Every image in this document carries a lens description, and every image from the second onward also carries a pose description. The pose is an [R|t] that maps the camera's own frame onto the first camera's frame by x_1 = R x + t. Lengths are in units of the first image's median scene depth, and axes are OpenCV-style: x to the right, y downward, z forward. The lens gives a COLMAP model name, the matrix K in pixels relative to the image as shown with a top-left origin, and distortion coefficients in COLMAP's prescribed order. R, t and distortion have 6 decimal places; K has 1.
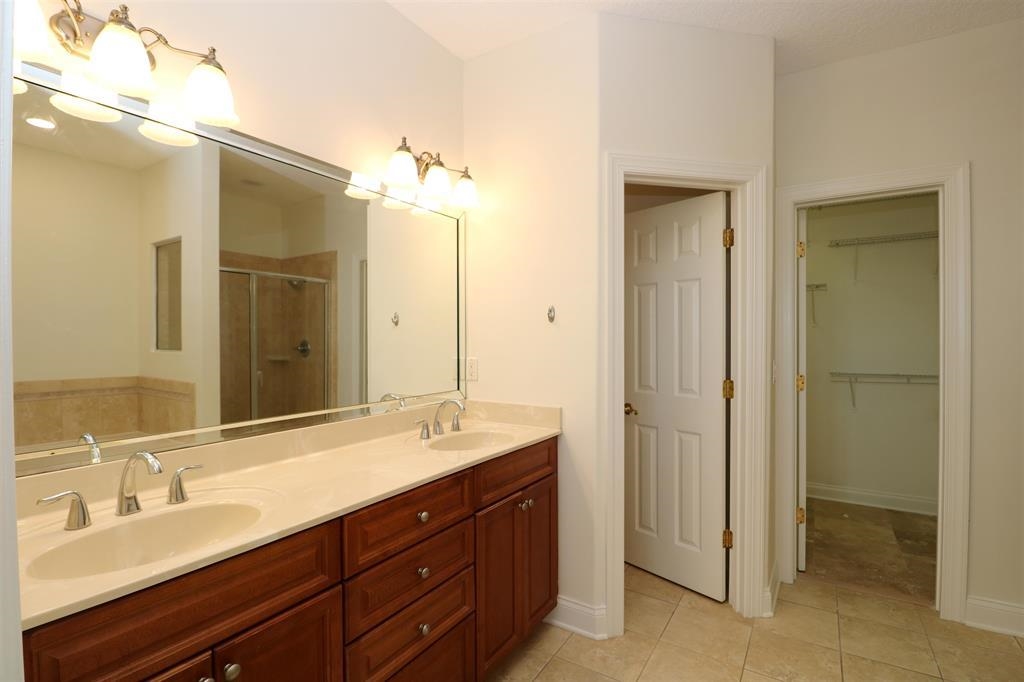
lens RADIAL K [[473.7, 0, 509.6], [0, 473.7, 341.3], [0, 0, 1]] dist [-0.009819, -0.004280]
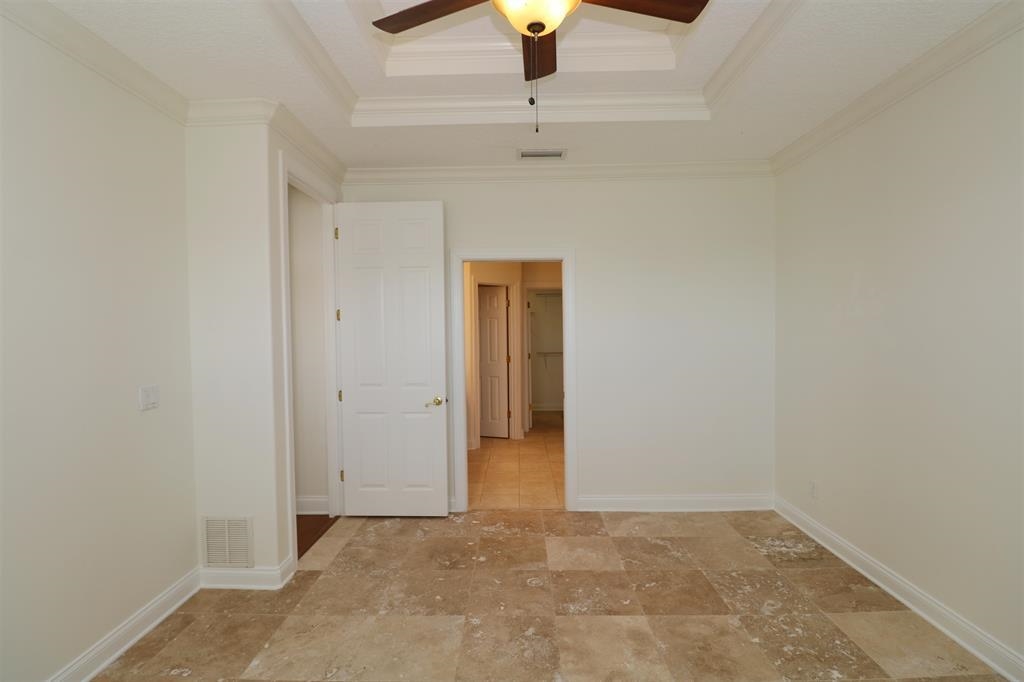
lens RADIAL K [[473.7, 0, 512.0], [0, 473.7, 339.1], [0, 0, 1]] dist [-0.009819, -0.004280]
pose [[0.848018, -0.016150, 0.529722, -0.959051], [0.019495, 0.999810, -0.000726, -0.010416], [-0.529609, 0.010943, 0.848171, -1.325177]]
